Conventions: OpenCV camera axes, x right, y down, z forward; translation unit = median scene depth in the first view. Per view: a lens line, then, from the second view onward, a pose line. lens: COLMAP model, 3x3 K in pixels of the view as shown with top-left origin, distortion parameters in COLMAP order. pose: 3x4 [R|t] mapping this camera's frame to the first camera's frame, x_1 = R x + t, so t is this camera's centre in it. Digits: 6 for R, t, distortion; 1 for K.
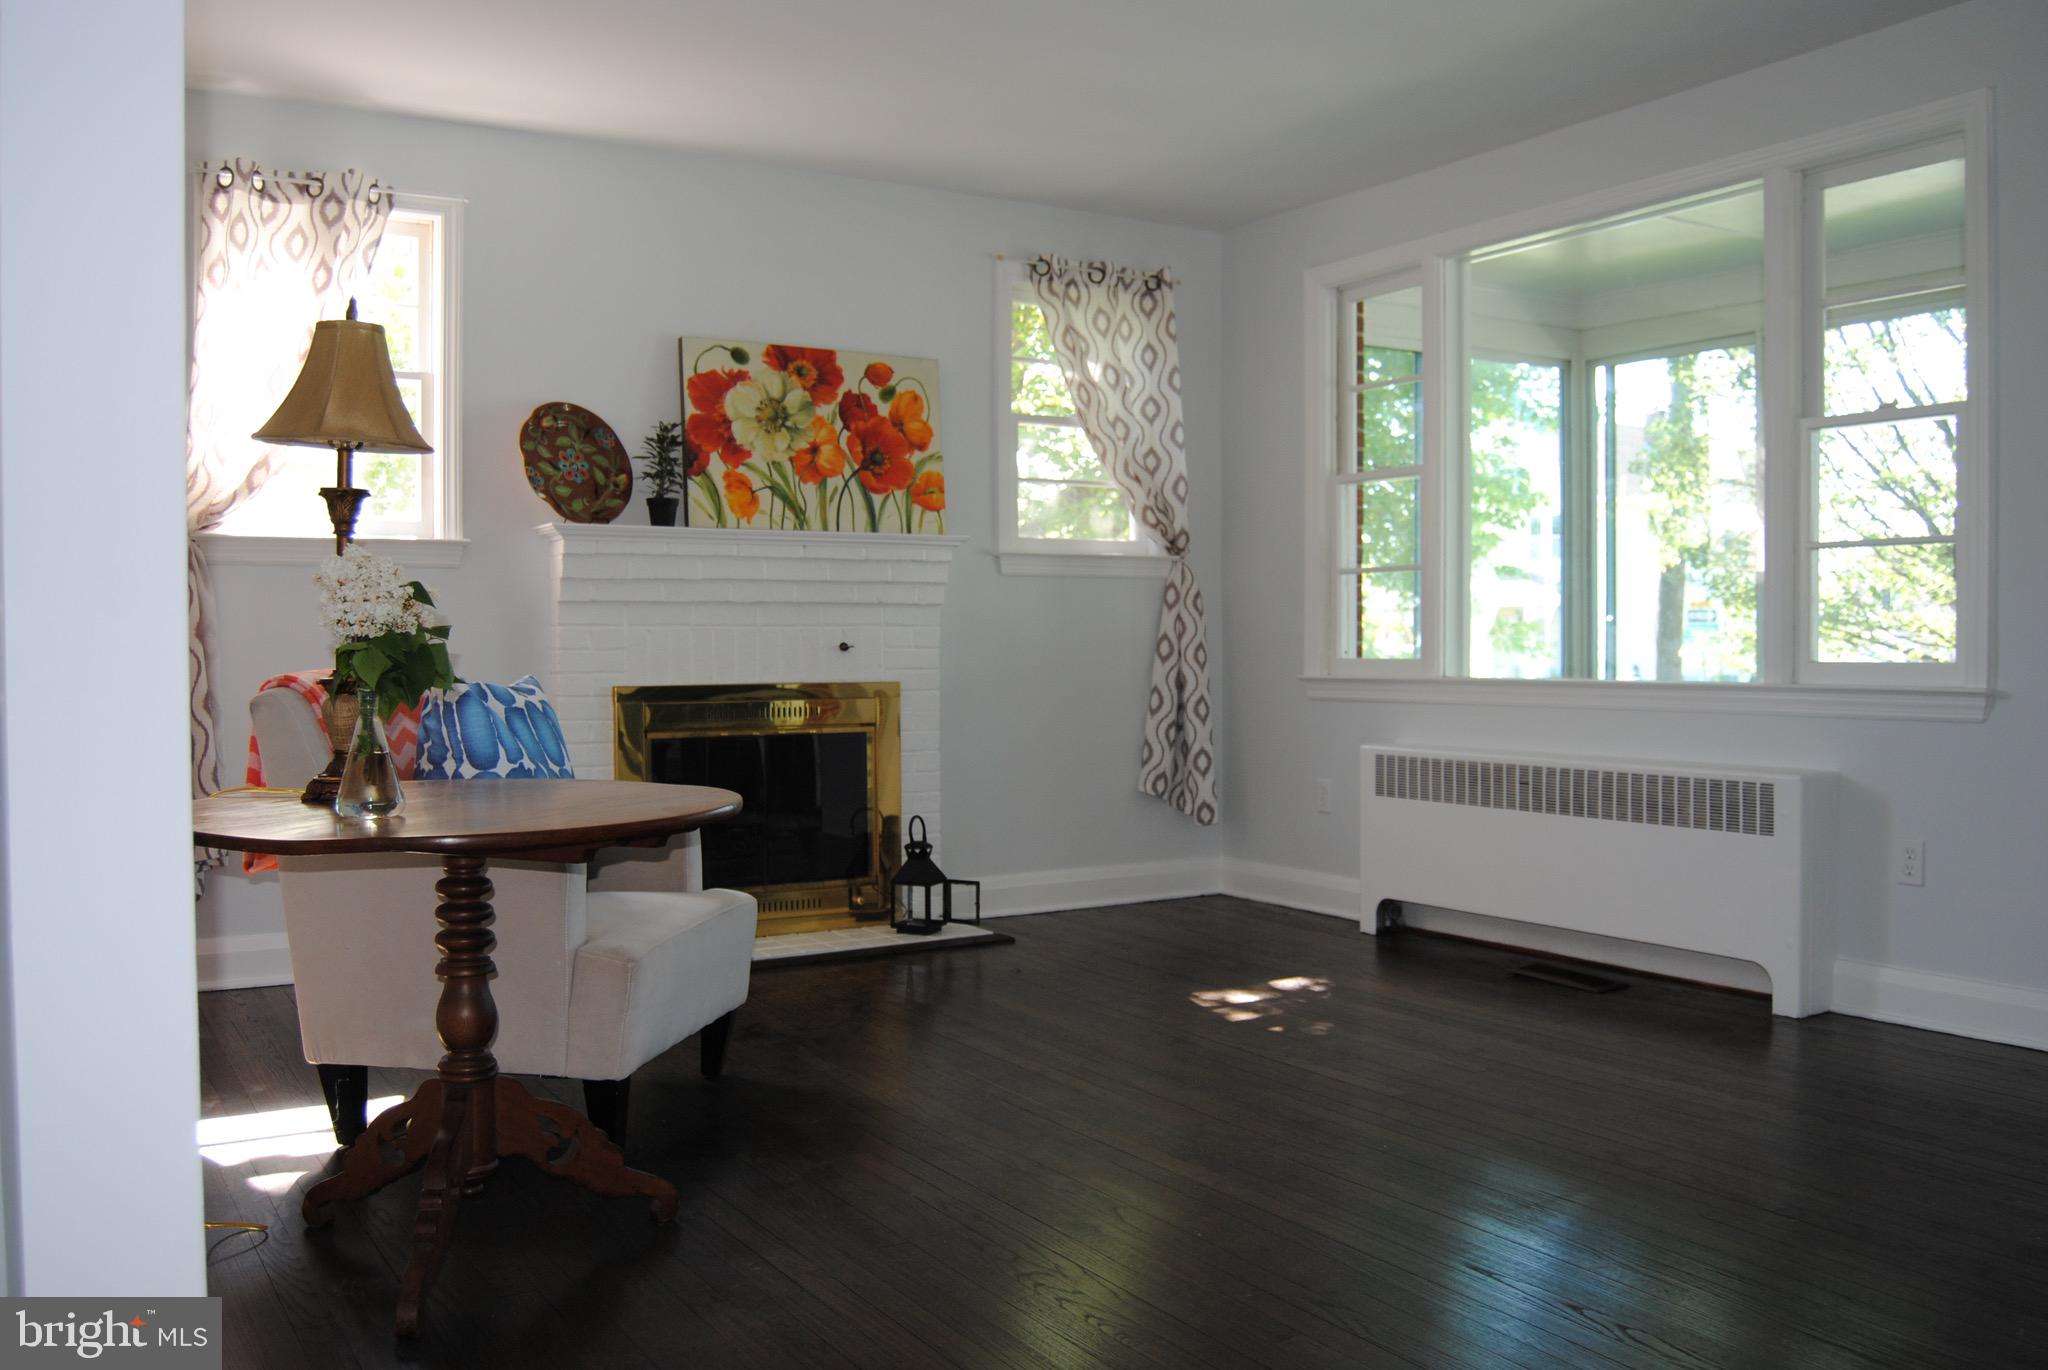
lens RADIAL K [[1765.6, 0, 1024.5], [0, 1765.6, 676.7], [0, 0, 1]] dist [-0.068926, 0.025540]
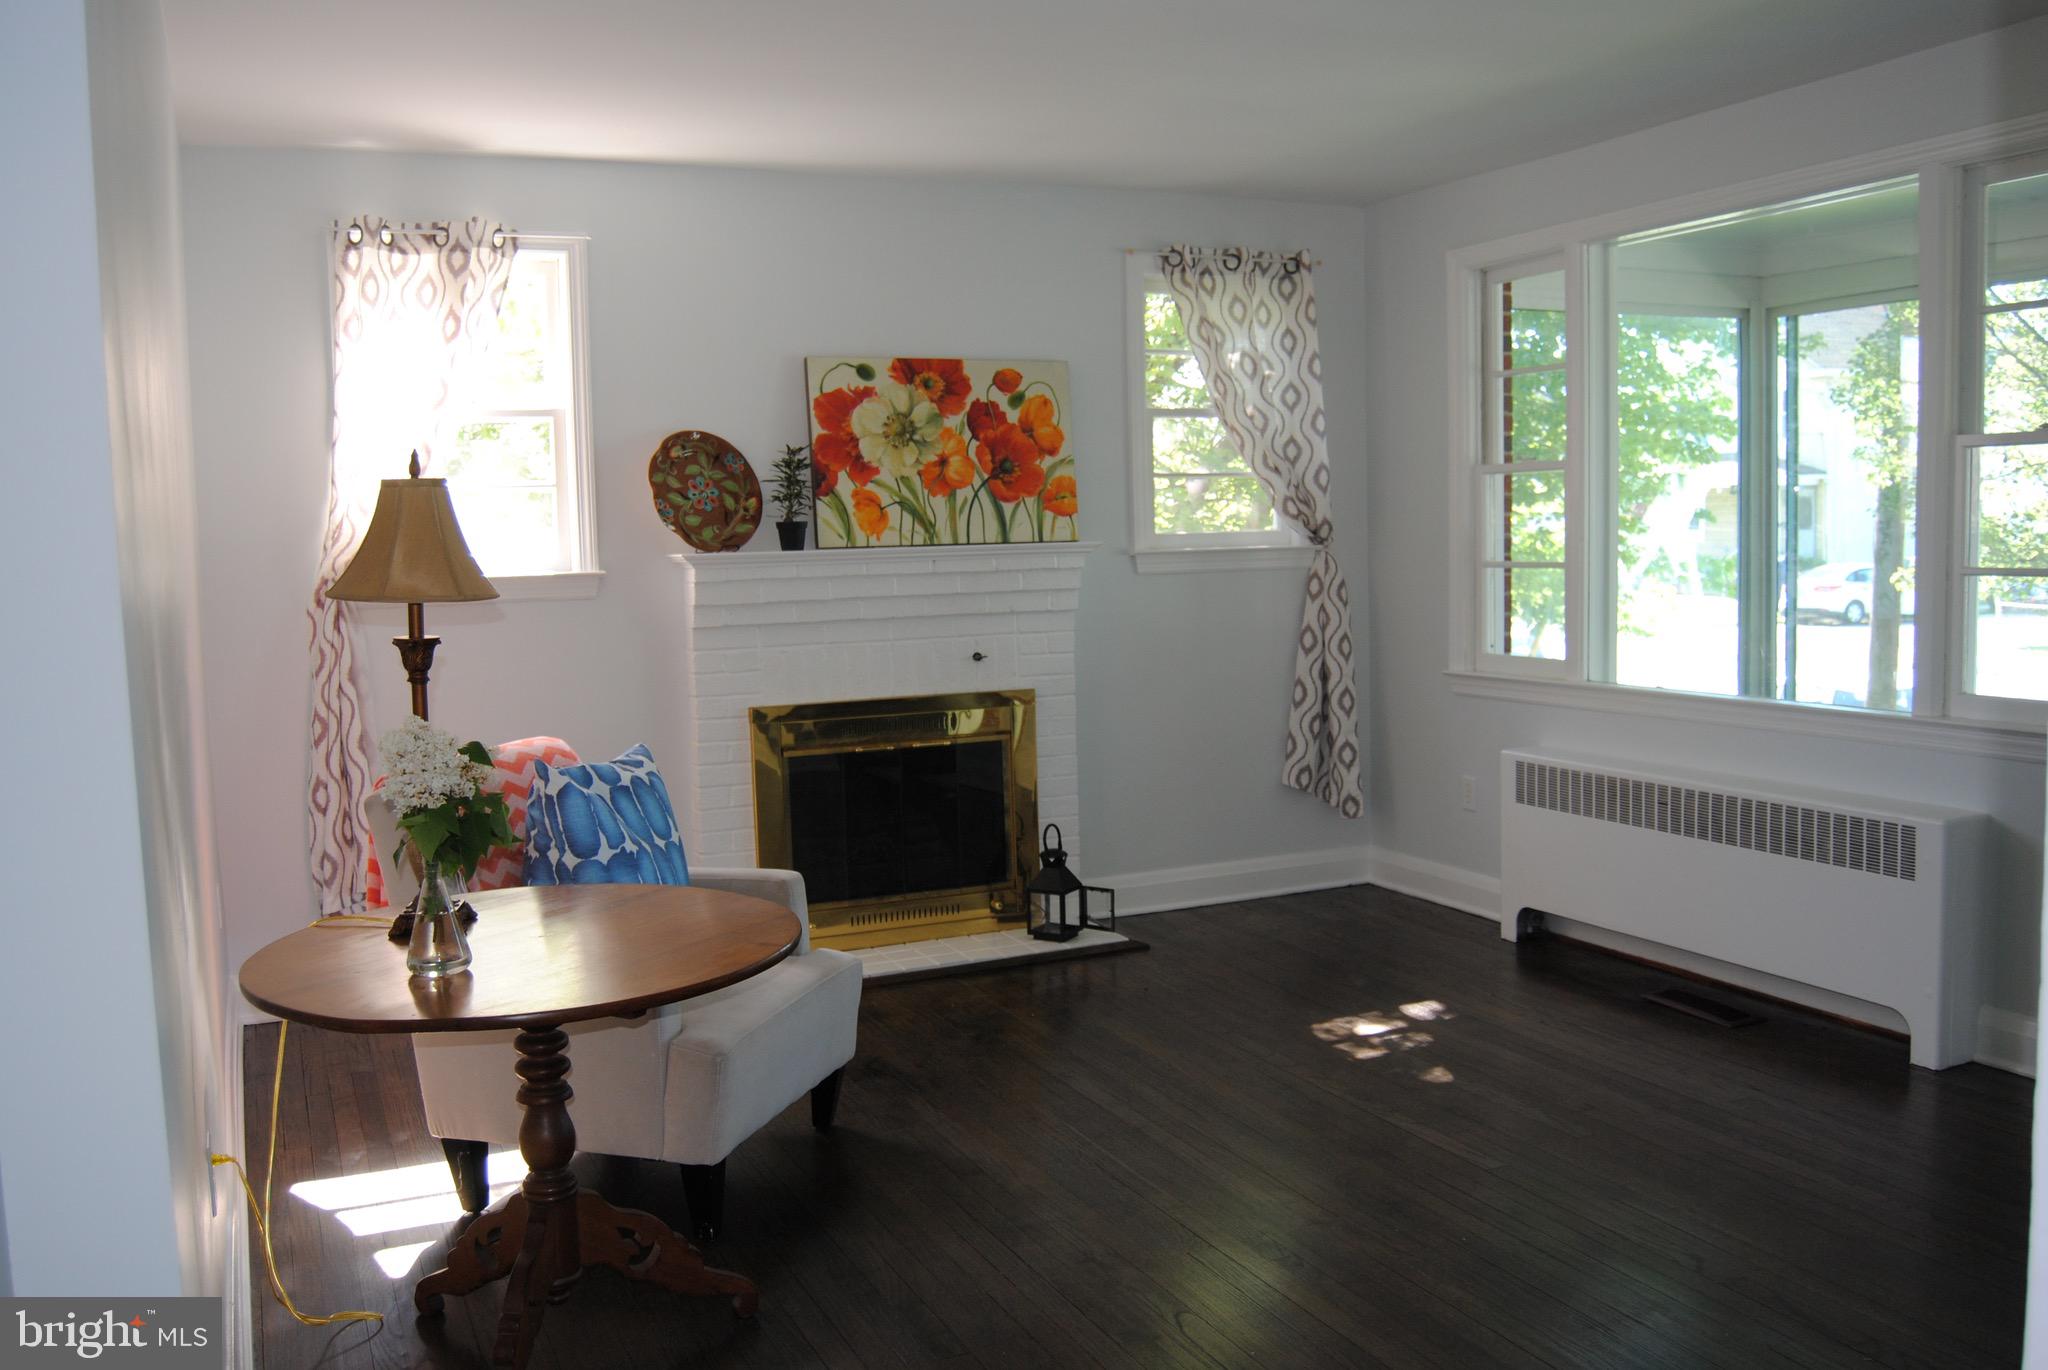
lens RADIAL K [[1765.6, 0, 1024.0], [0, 1765.6, 687.8], [0, 0, 1]] dist [-0.068926, 0.025540]
pose [[0.992172, -0.010961, -0.124398, 0.050917], [0.020126, 0.997154, 0.072660, -0.074240], [0.123248, -0.074595, 0.989568, 0.003793]]
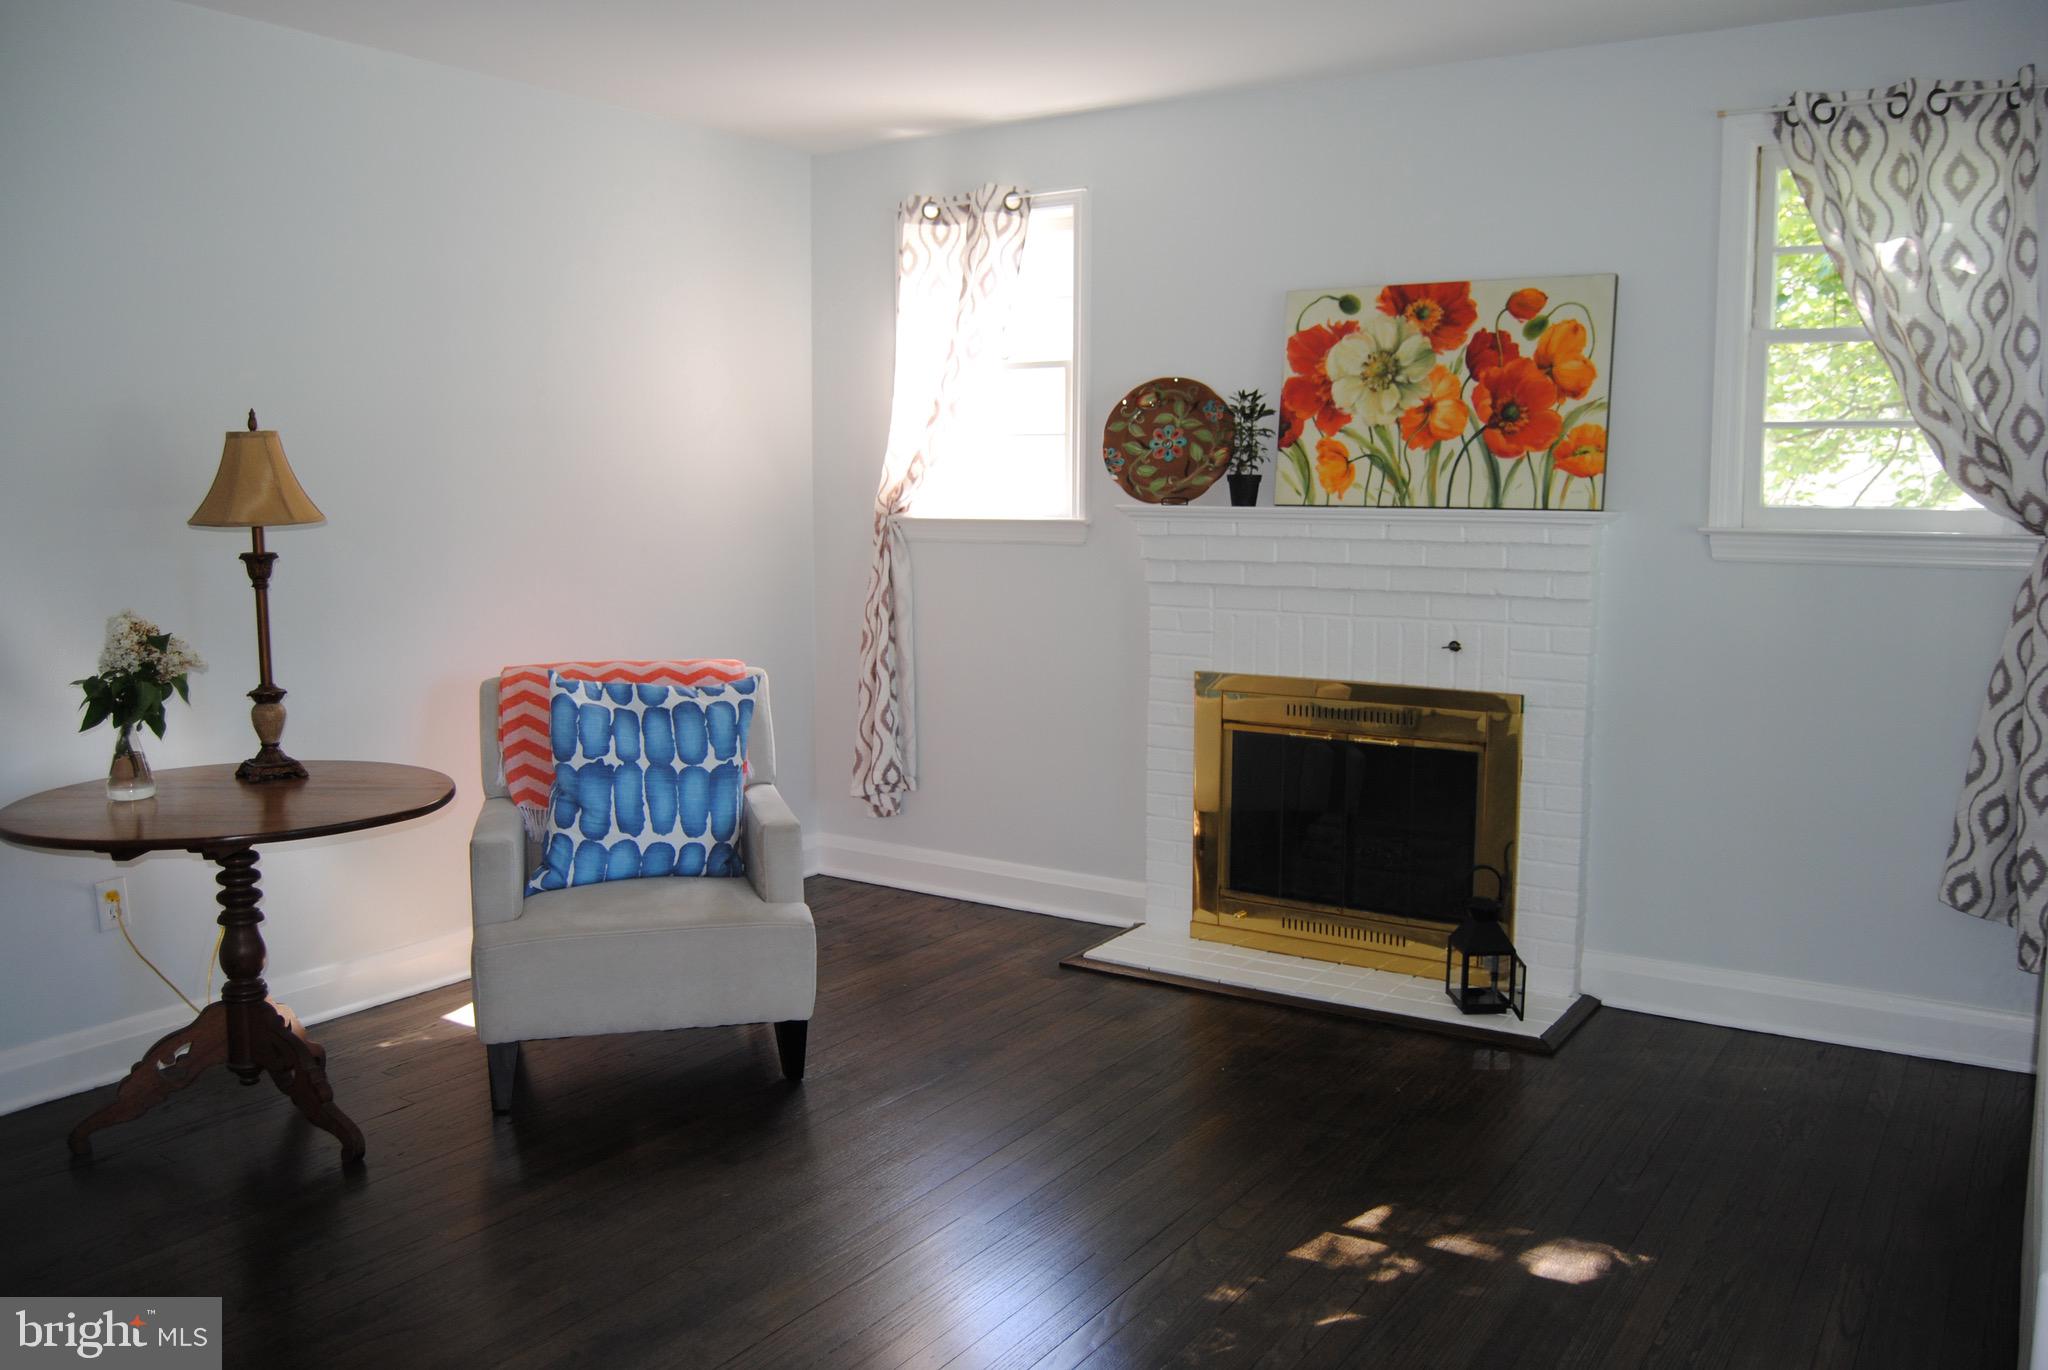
lens RADIAL K [[1628.3, 0, 1027.2], [0, 1628.3, 675.1], [0, 0, 1]] dist [-0.078489, 0.025098]
pose [[0.431151, 0.106670, -0.895952, 0.506623], [-0.024549, 0.994006, 0.106531, -0.081697], [0.901946, -0.023937, 0.431186, 0.507939]]
